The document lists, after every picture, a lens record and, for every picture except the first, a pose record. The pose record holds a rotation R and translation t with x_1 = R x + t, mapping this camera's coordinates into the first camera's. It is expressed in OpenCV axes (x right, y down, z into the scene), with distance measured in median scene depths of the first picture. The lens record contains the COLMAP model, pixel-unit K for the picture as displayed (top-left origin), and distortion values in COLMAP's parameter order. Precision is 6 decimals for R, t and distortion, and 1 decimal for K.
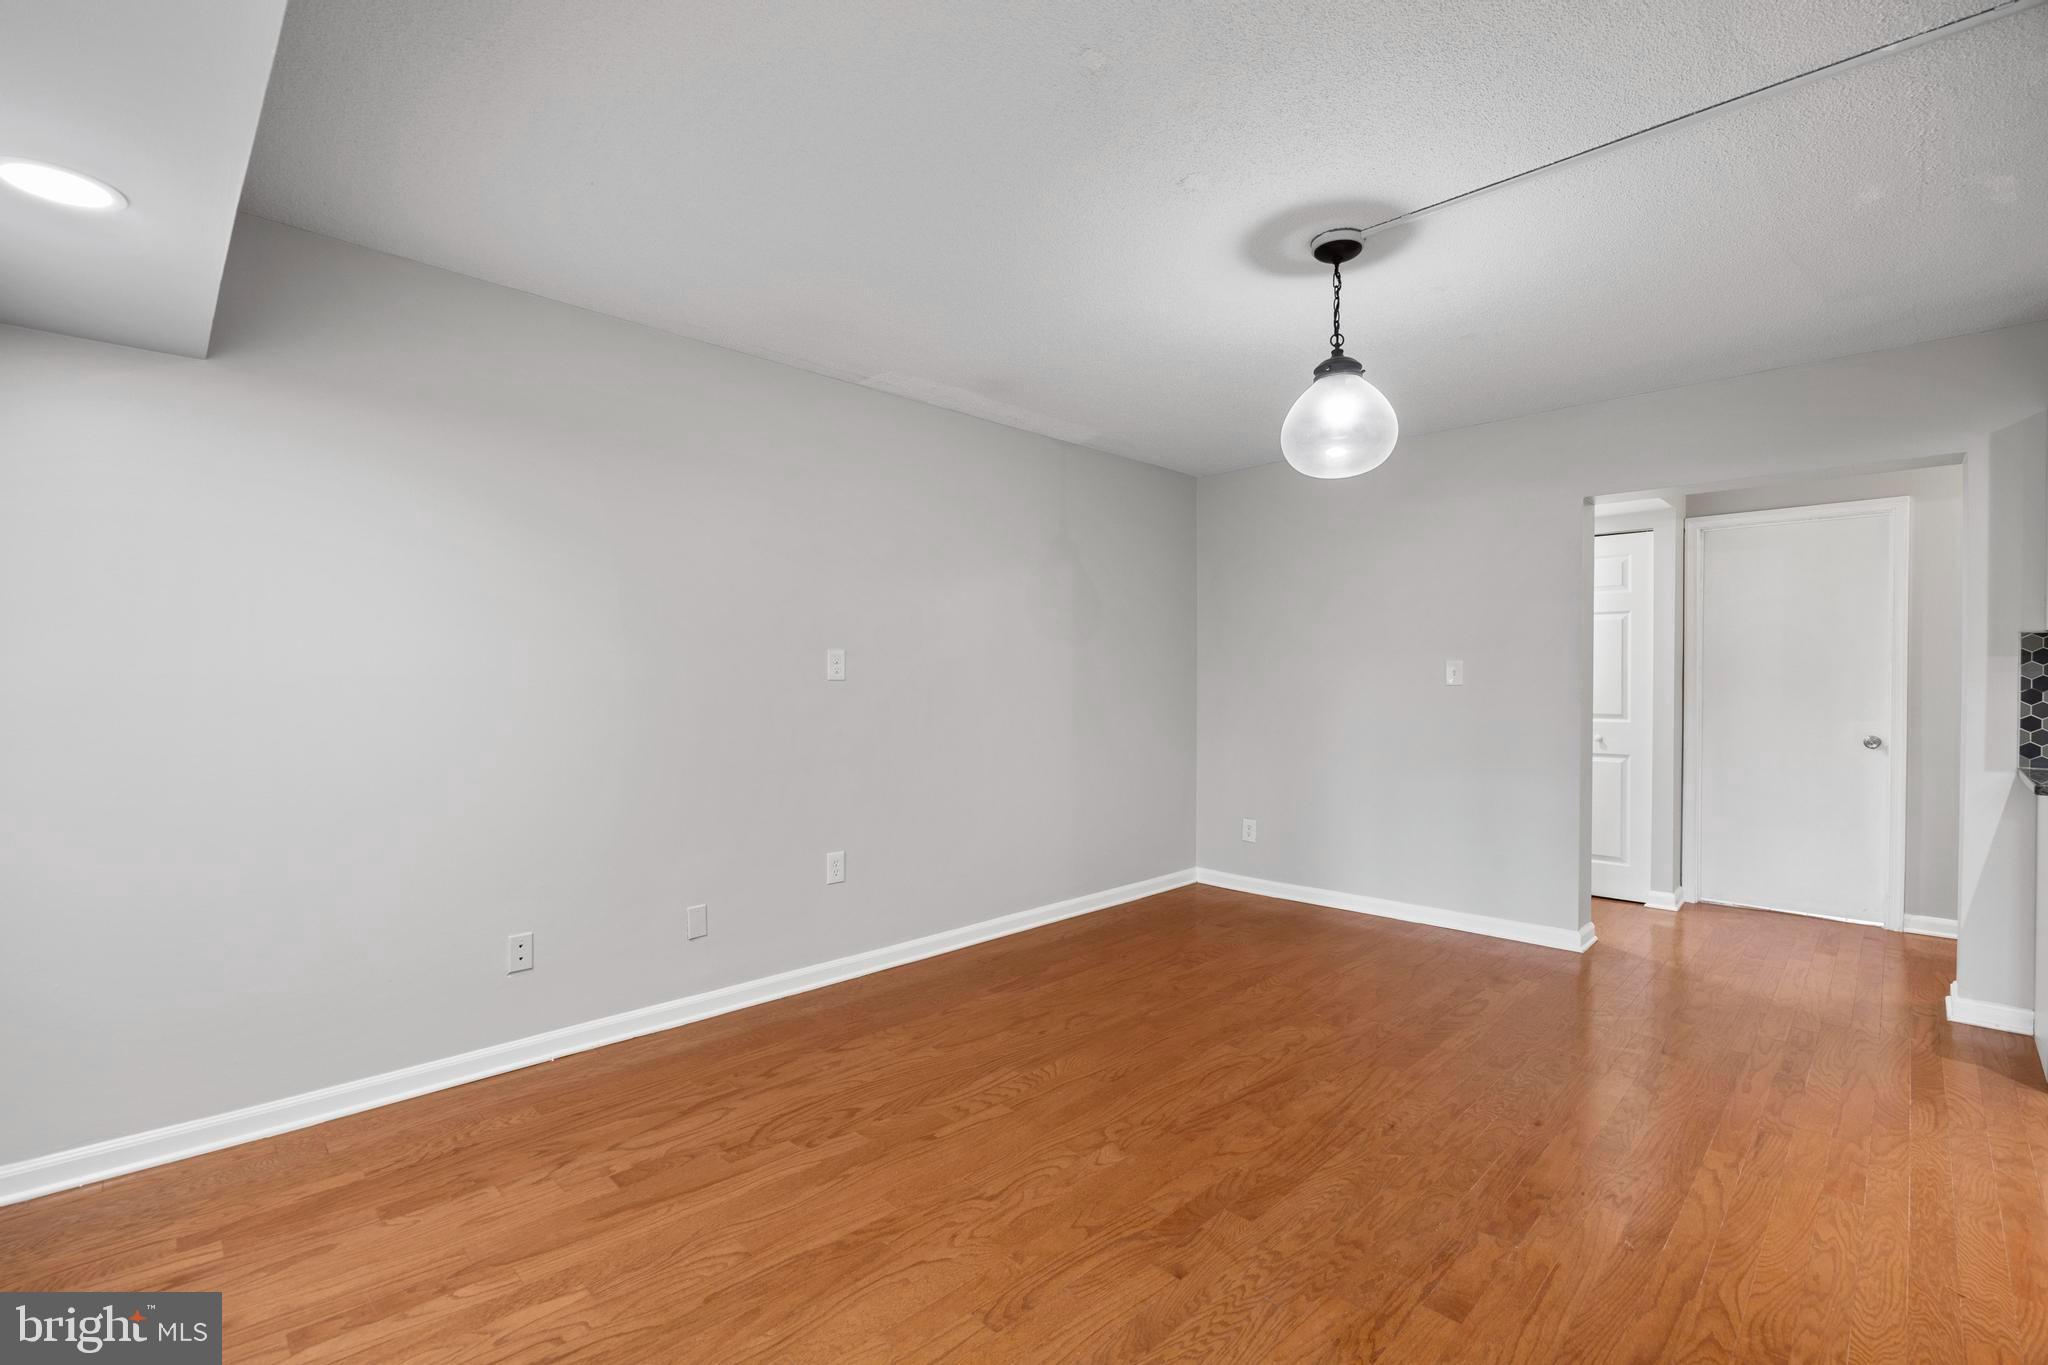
lens RADIAL K [[909.6, 0, 1016.2], [0, 909.6, 685.9], [0, 0, 1]] dist [-0.012996, 0.000589]
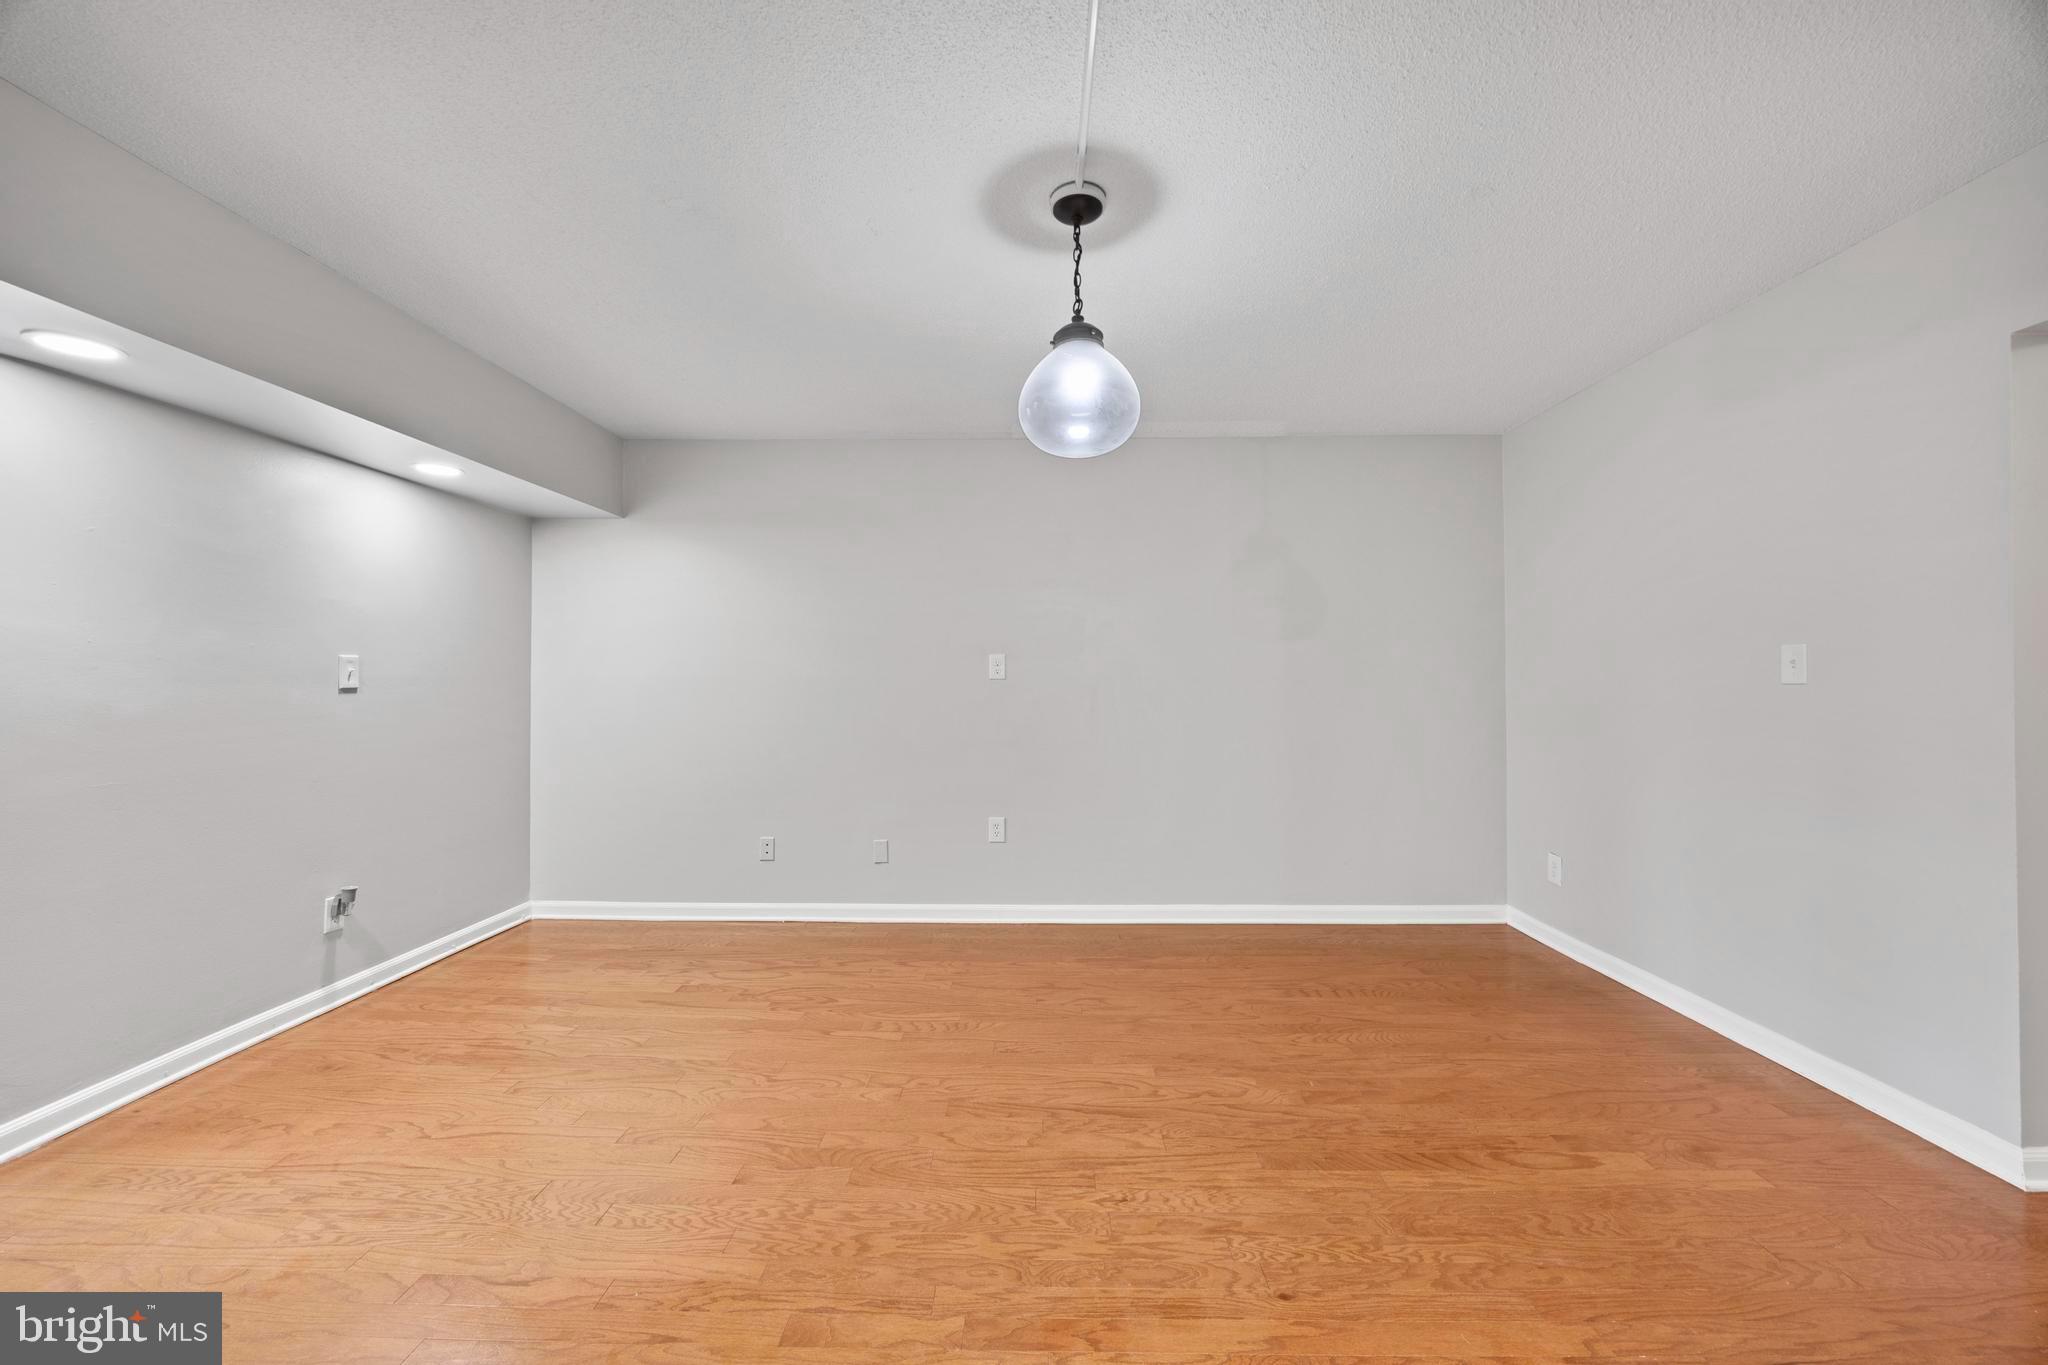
lens RADIAL K [[776.7, 0, 1014.4], [0, 776.7, 677.1], [0, 0, 1]] dist [-0.002743, 0.000038]
pose [[0.689280, -0.008034, -0.724450, 0.769024], [-0.002965, 0.999899, -0.013910, 0.007492], [0.724489, 0.011736, 0.689187, 0.370955]]
